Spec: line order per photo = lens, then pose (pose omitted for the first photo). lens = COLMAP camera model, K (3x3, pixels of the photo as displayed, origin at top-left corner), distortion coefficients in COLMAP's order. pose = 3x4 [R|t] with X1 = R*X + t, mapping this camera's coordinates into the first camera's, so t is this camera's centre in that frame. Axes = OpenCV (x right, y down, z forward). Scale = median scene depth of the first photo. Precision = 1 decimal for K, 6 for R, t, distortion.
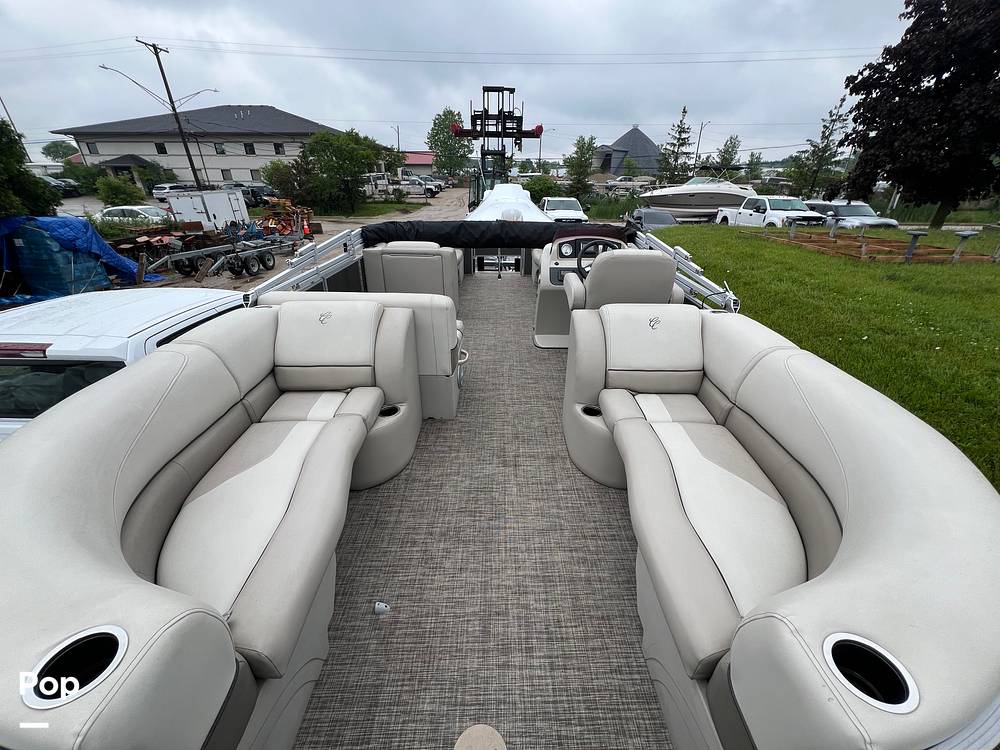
lens RADIAL K [[400.1, 0, 503.5], [0, 400.1, 377.0], [0, 0, 1]] dist [-0.002311, 0.000132]
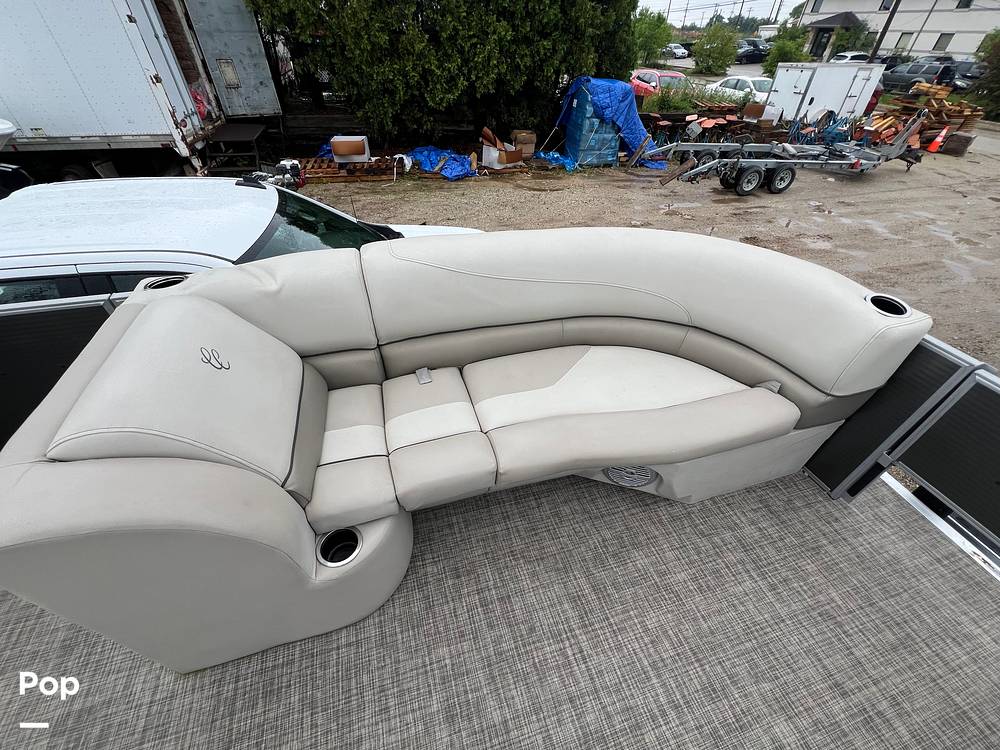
lens RADIAL K [[401.3, 0, 503.4], [0, 401.3, 376.0], [0, 0, 1]] dist [-0.000786, -0.000405]
pose [[0.273904, 0.629481, -0.727139, -0.000411], [-0.449295, 0.752230, 0.481958, -0.316491], [0.850359, 0.194690, 0.488862, 0.647465]]
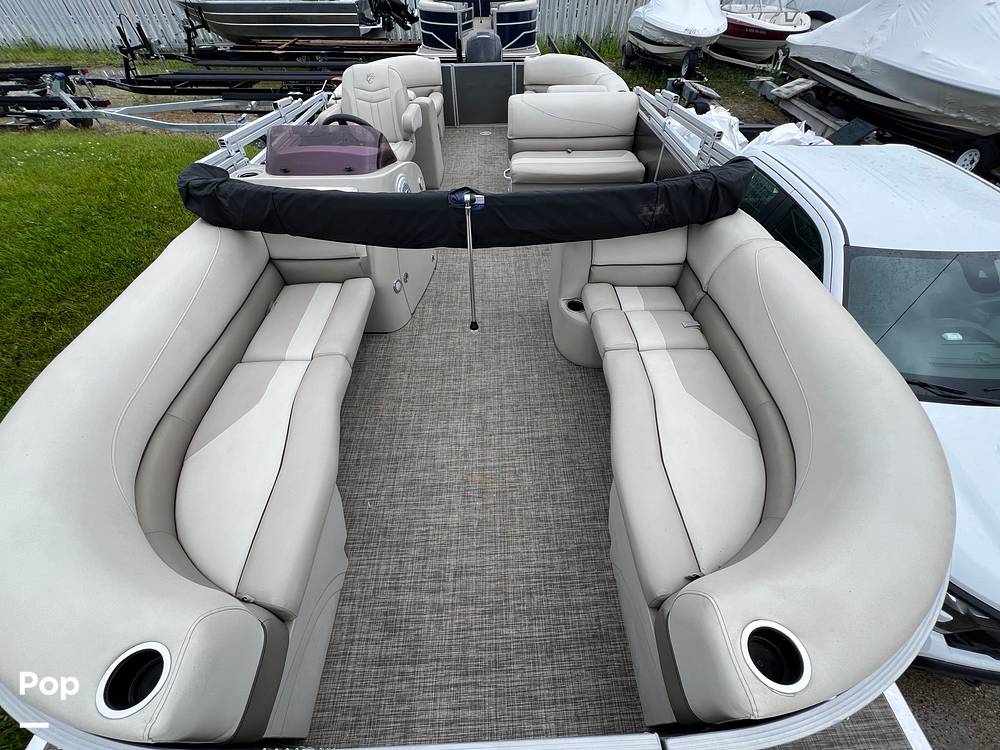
lens RADIAL K [[401.3, 0, 503.4], [0, 401.3, 376.0], [0, 0, 1]] dist [-0.000786, -0.000405]
pose [[-0.999785, 0.011143, -0.017498, -0.024631], [-0.013735, 0.276607, 0.960885, -0.459634], [0.015548, 0.960918, -0.276395, 0.825885]]
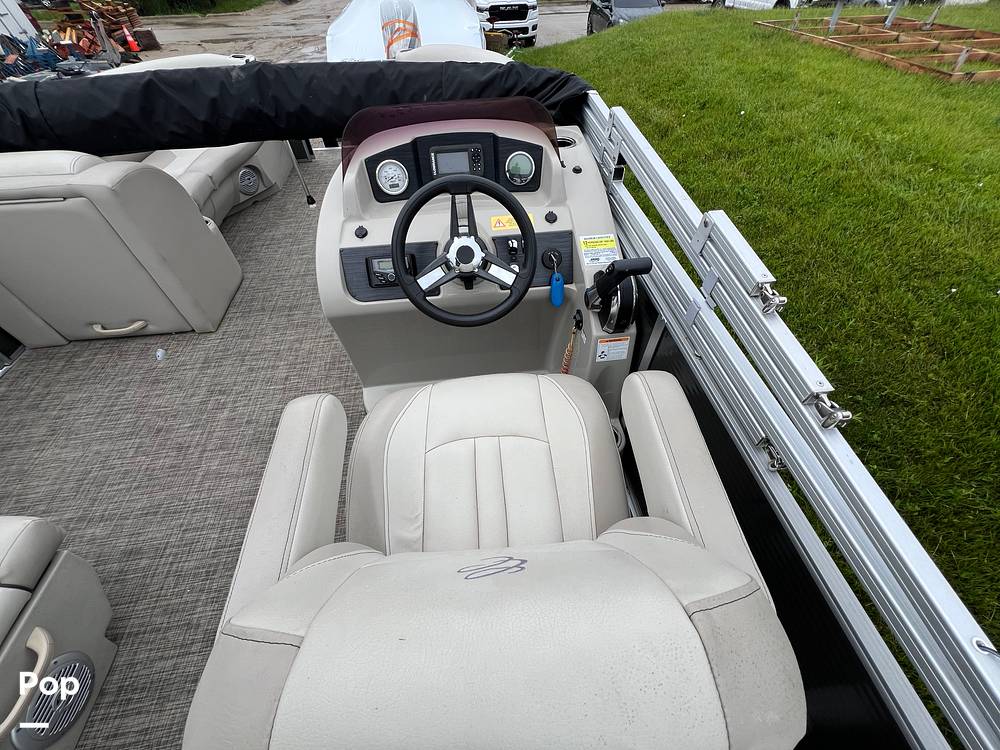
lens RADIAL K [[400.1, 0, 503.5], [0, 400.1, 377.0], [0, 0, 1]] dist [-0.002311, 0.000132]
pose [[0.992529, -0.106622, 0.059319, 0.117373], [0.077080, 0.924799, 0.372566, -0.151414], [-0.094582, -0.365211, 0.926108, 0.323805]]
